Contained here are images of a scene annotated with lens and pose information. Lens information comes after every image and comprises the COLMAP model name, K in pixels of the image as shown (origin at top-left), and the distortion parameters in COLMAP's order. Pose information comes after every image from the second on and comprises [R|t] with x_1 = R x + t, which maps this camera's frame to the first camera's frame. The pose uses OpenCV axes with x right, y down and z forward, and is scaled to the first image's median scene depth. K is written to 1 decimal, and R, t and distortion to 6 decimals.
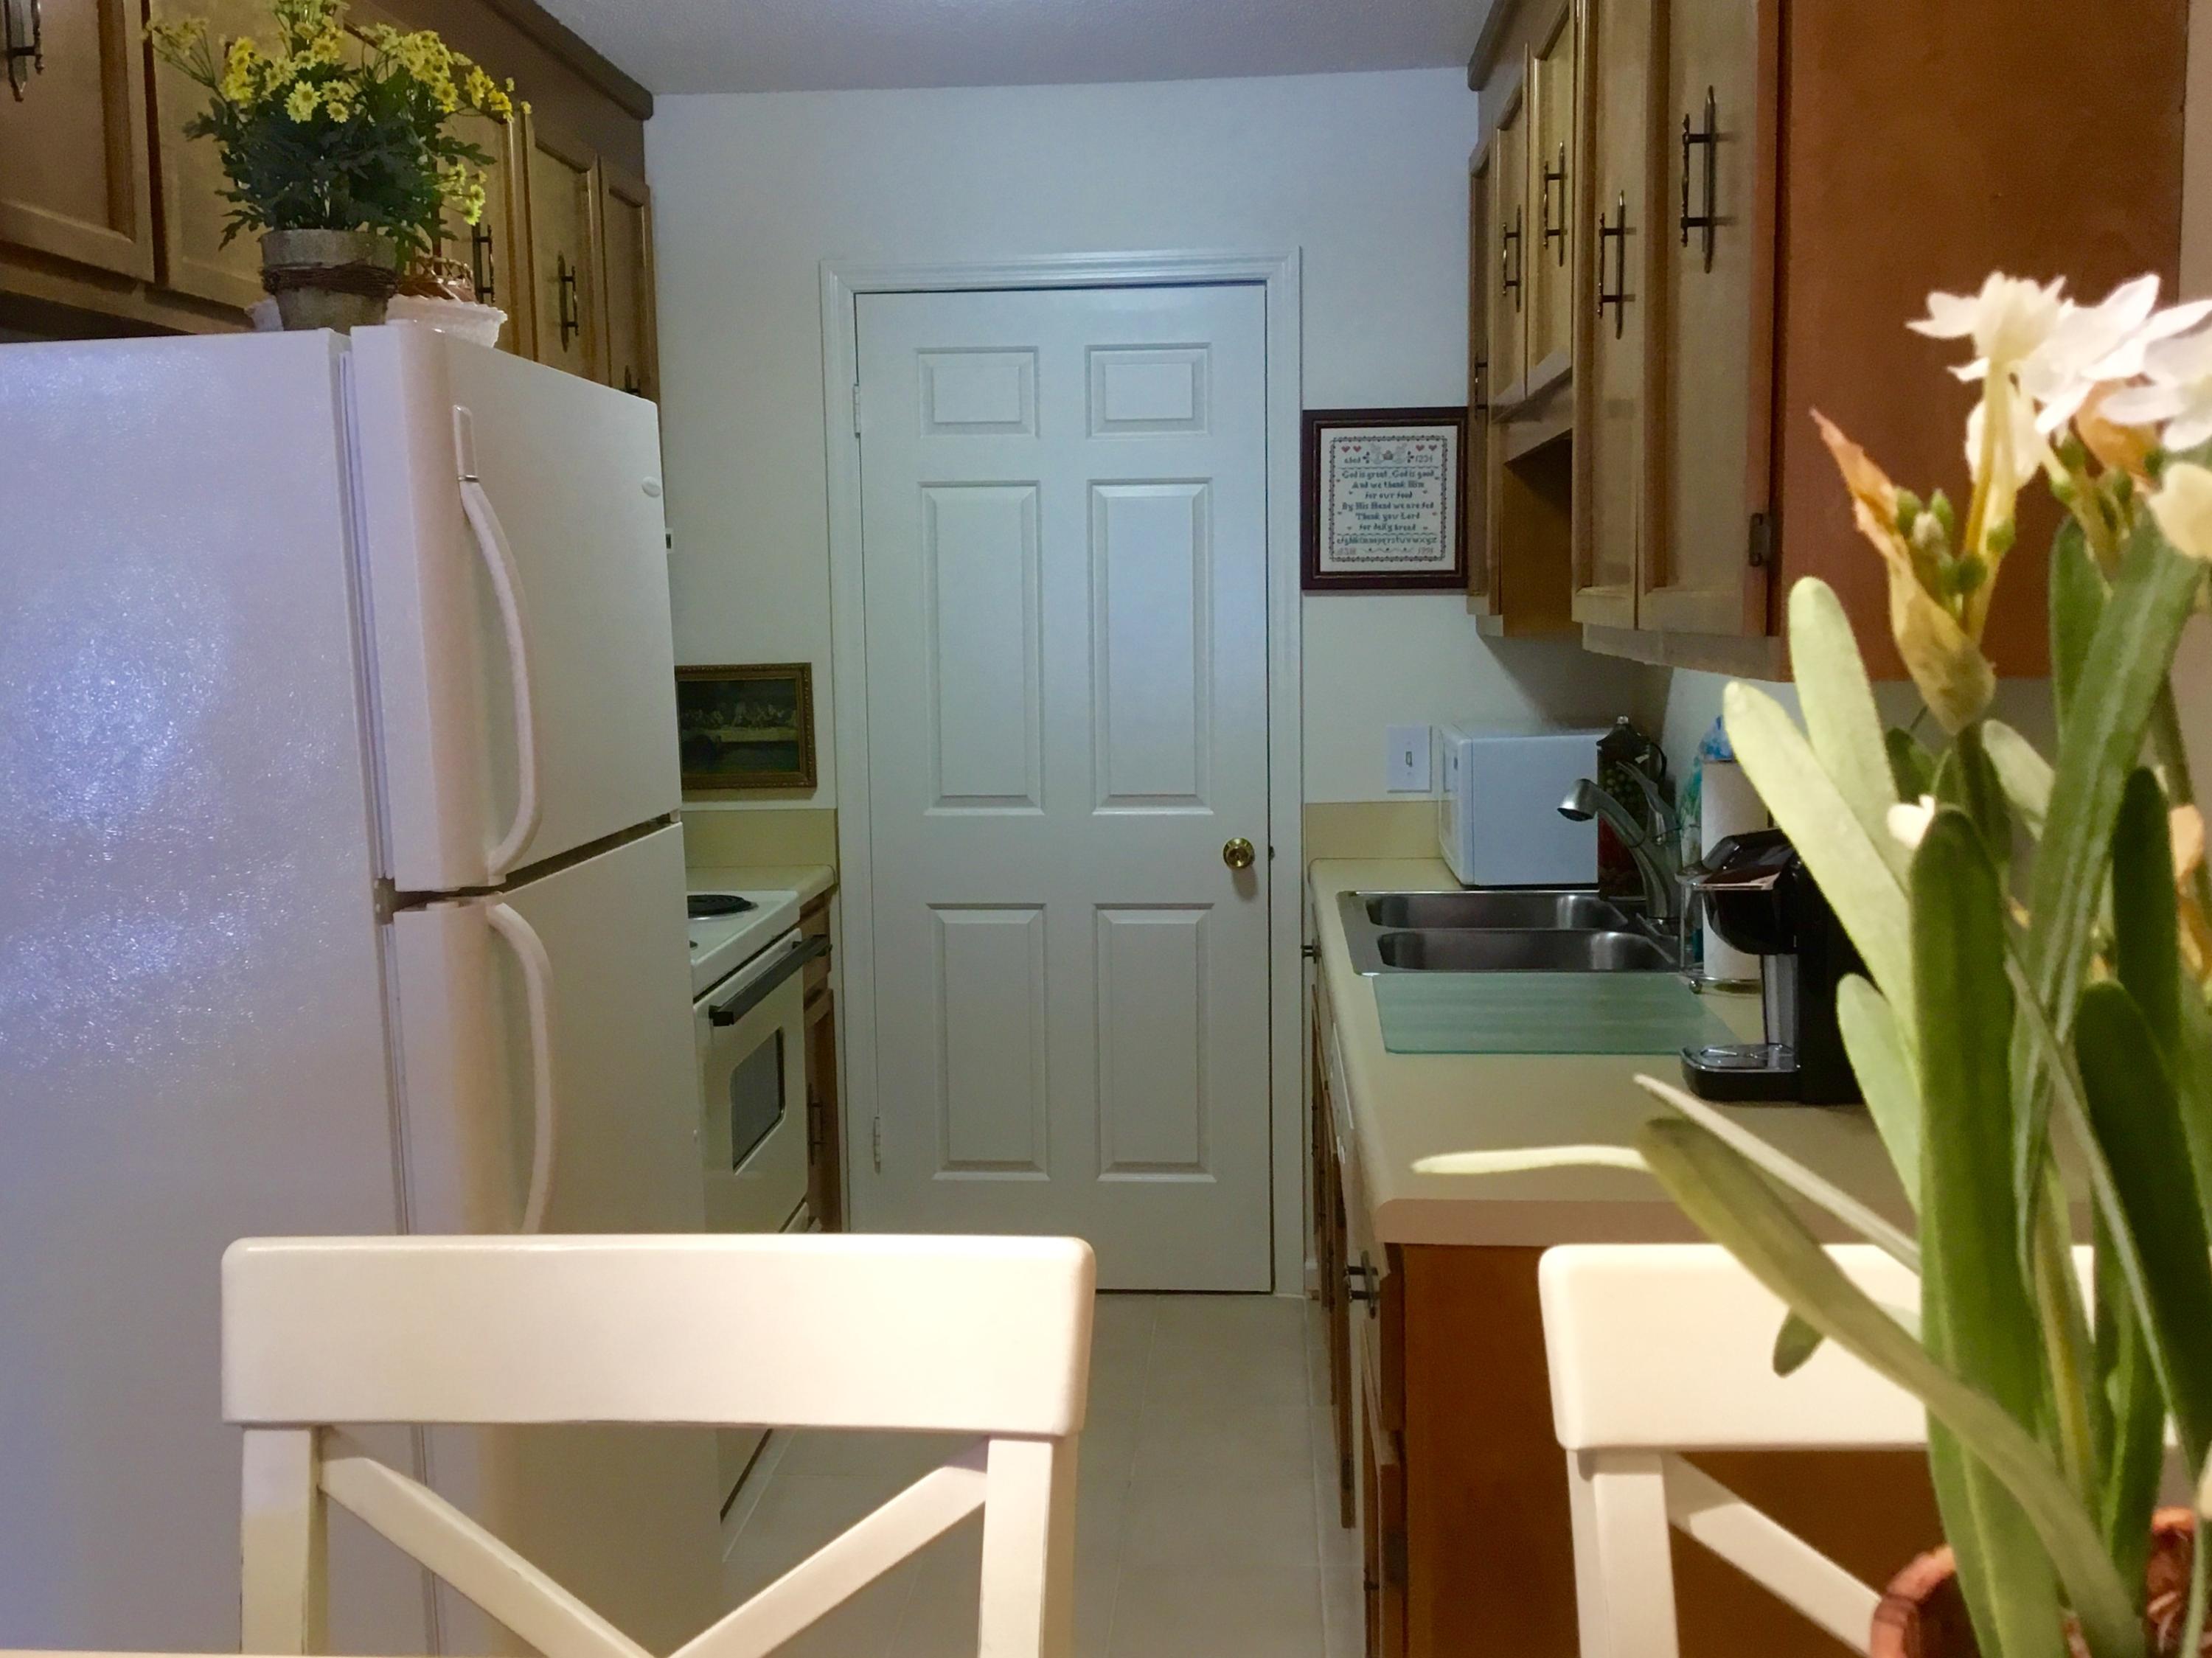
lens RADIAL K [[2124.7, 0, 1116.2], [0, 2124.7, 796.2], [0, 0, 1]] dist [0.116074, -0.004816]
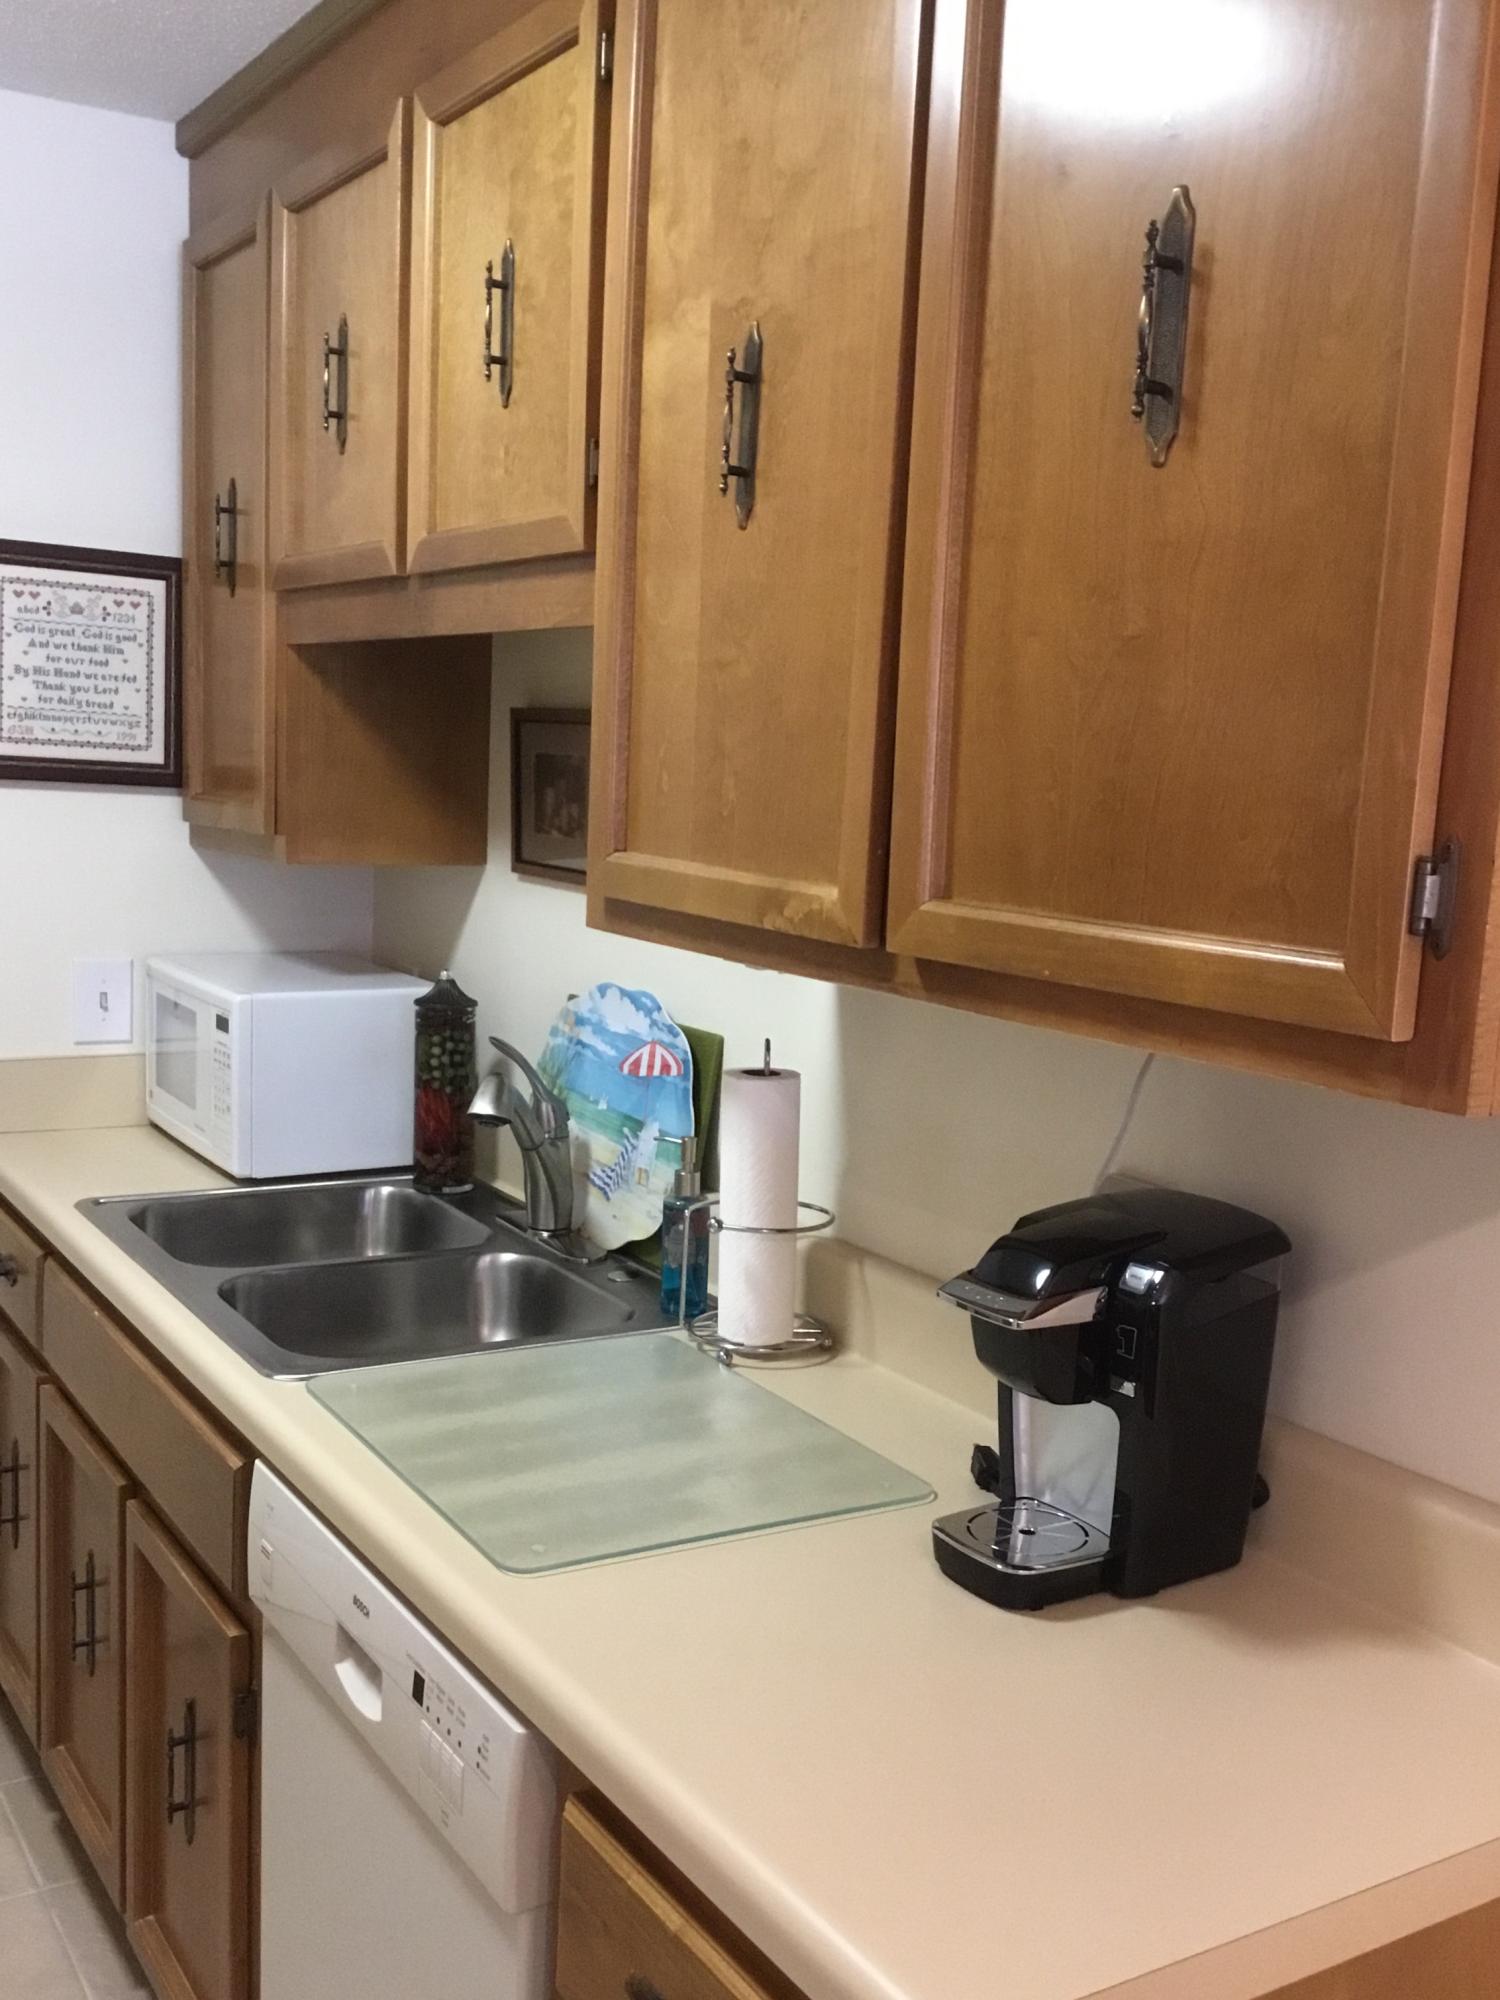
lens RADIAL K [[1971.5, 0, 781.2], [0, 1971.5, 1057.9], [0, 0, 1]] dist [0.145527, -0.364959]
pose [[0.804875, -0.027418, 0.592811, -0.099236], [-0.009877, 0.998175, 0.059577, -0.043608], [-0.593363, -0.053808, 0.803135, 0.262883]]
